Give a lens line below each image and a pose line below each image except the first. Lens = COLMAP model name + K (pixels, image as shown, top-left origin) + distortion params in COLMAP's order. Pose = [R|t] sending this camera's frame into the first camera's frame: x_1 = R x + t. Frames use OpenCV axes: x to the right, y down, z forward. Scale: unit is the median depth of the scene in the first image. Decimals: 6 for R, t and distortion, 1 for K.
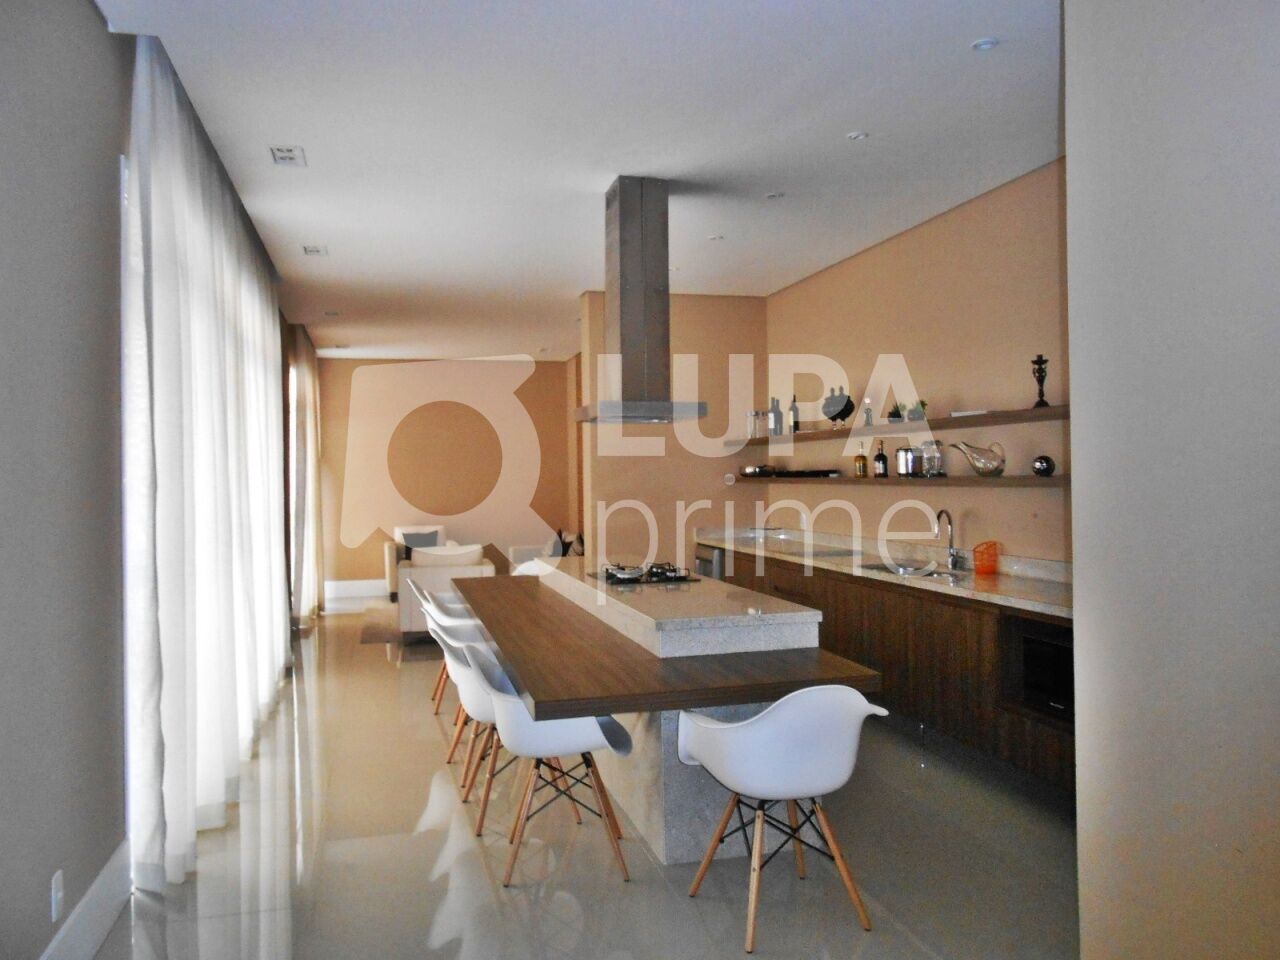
lens RADIAL K [[974.6, 0, 640.0], [0, 974.6, 480.0], [0, 0, 1]] dist [-0.001198, -0.000064]
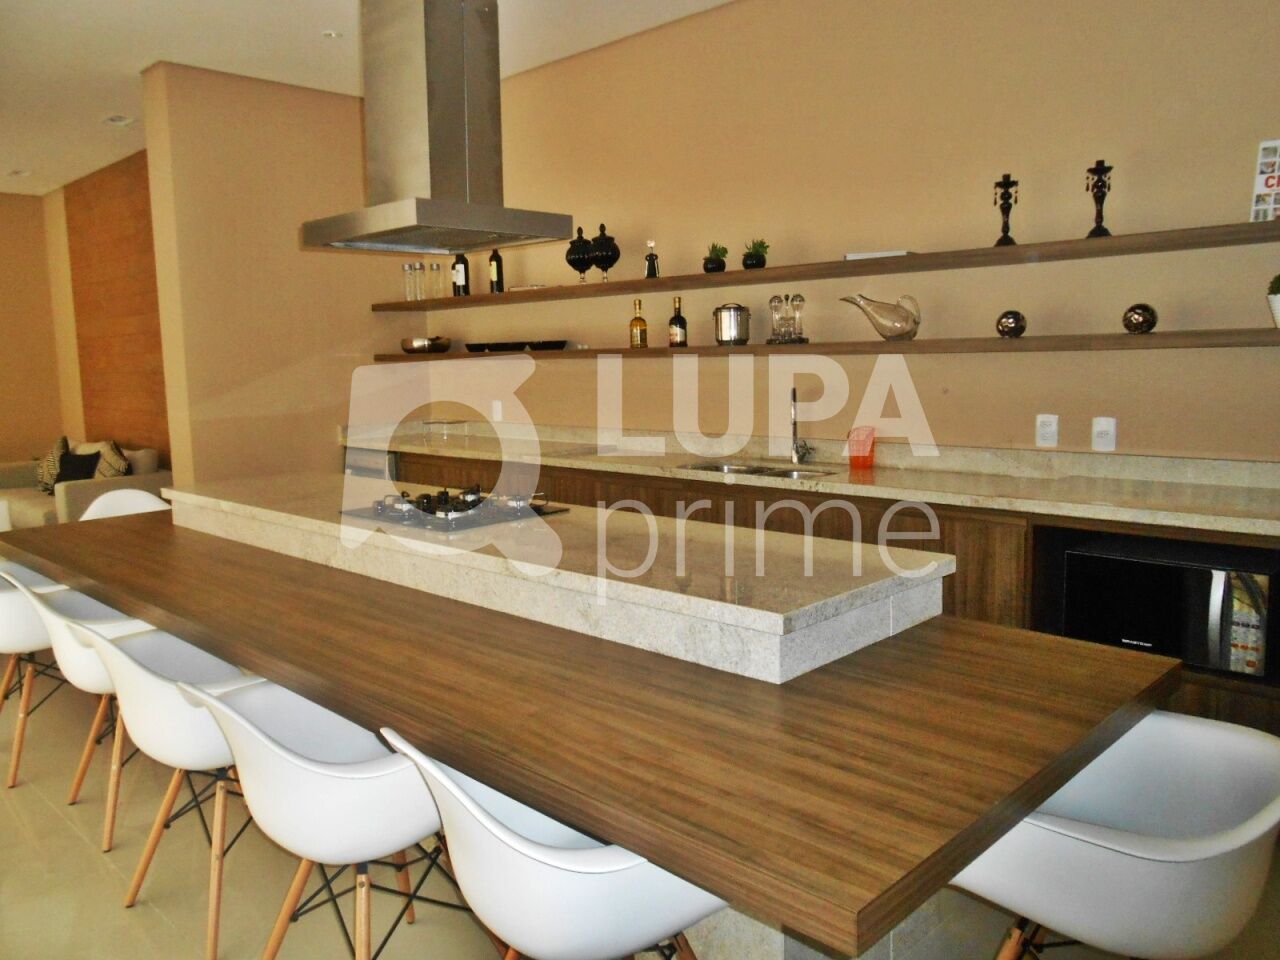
lens RADIAL K [[997.8, 0, 640.0], [0, 997.8, 480.0], [0, 0, 1]] dist [-0.033329, 0.004187]
pose [[0.860074, -0.071888, 0.505080, -0.207218], [0.014240, 0.993020, 0.117087, 0.010001], [-0.509971, -0.093511, 0.855094, 0.421042]]
